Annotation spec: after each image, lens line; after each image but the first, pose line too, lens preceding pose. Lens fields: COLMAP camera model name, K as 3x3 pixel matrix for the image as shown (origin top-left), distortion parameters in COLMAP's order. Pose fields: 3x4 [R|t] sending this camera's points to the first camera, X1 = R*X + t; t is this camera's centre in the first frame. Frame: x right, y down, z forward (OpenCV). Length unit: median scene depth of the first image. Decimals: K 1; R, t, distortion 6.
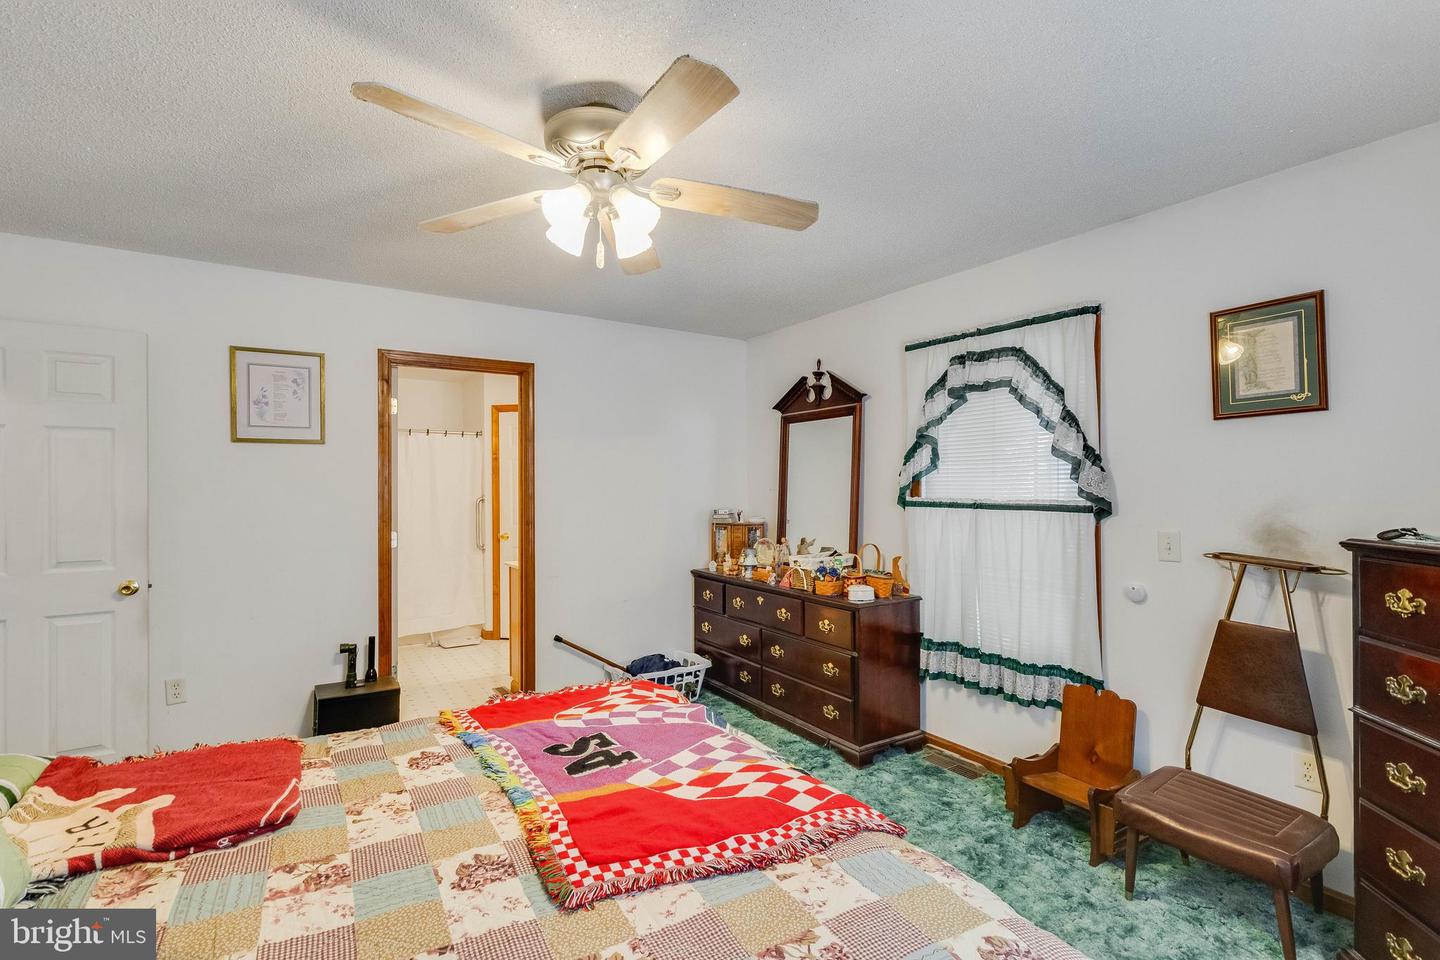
lens RADIAL K [[670.4, 0, 722.9], [0, 670.4, 484.8], [0, 0, 1]] dist [0.011912, 0.000071]
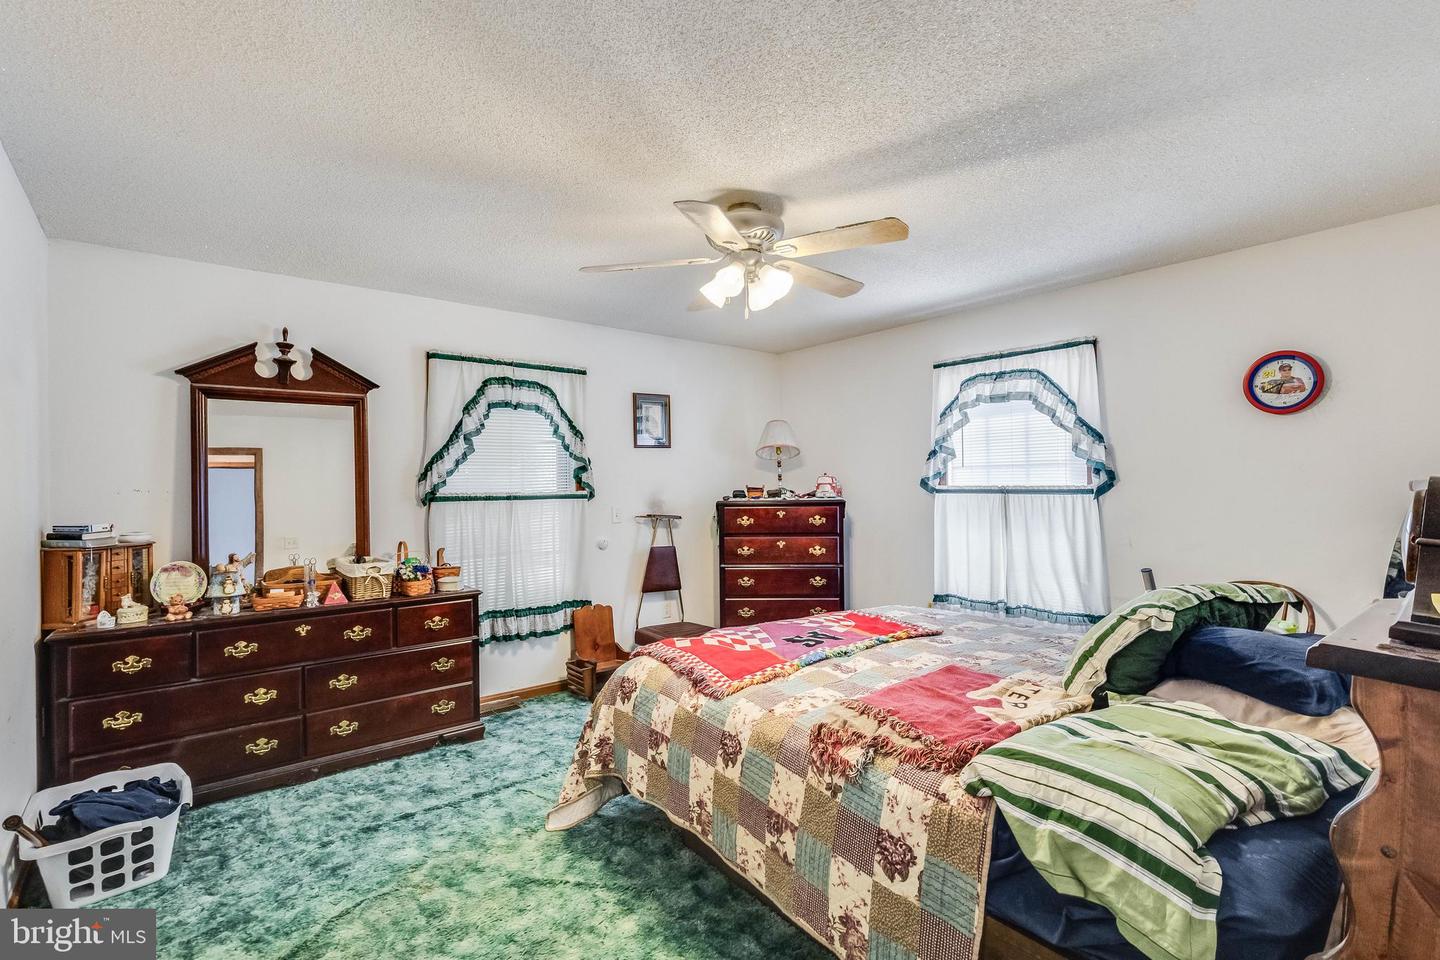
lens RADIAL K [[670.4, 0, 722.9], [0, 670.4, 484.8], [0, 0, 1]] dist [0.011912, 0.000071]
pose [[-0.104544, 0.002079, 0.994518, -1.028062], [0.009867, 0.999951, -0.001053, 0.012446], [-0.994471, 0.009703, -0.104559, 0.795504]]
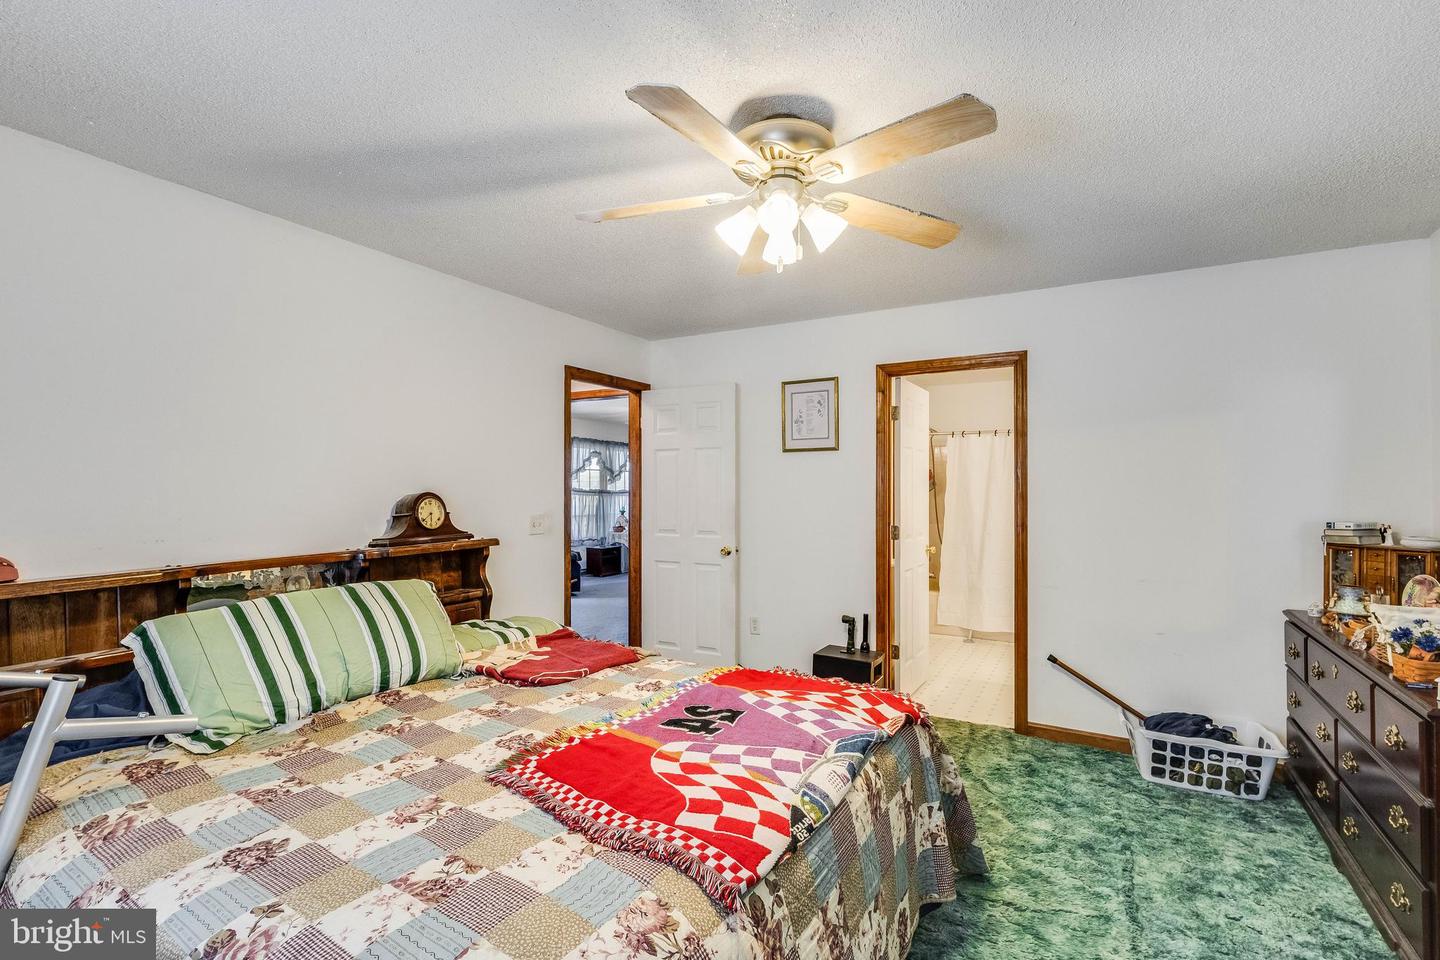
lens RADIAL K [[670.4, 0, 722.9], [0, 670.4, 484.8], [0, 0, 1]] dist [0.011912, 0.000071]
pose [[0.456347, -0.001089, -0.889801, 0.467054], [-0.002098, 0.999995, -0.002299, 0.006702], [0.889800, 0.002916, 0.456342, 0.296499]]
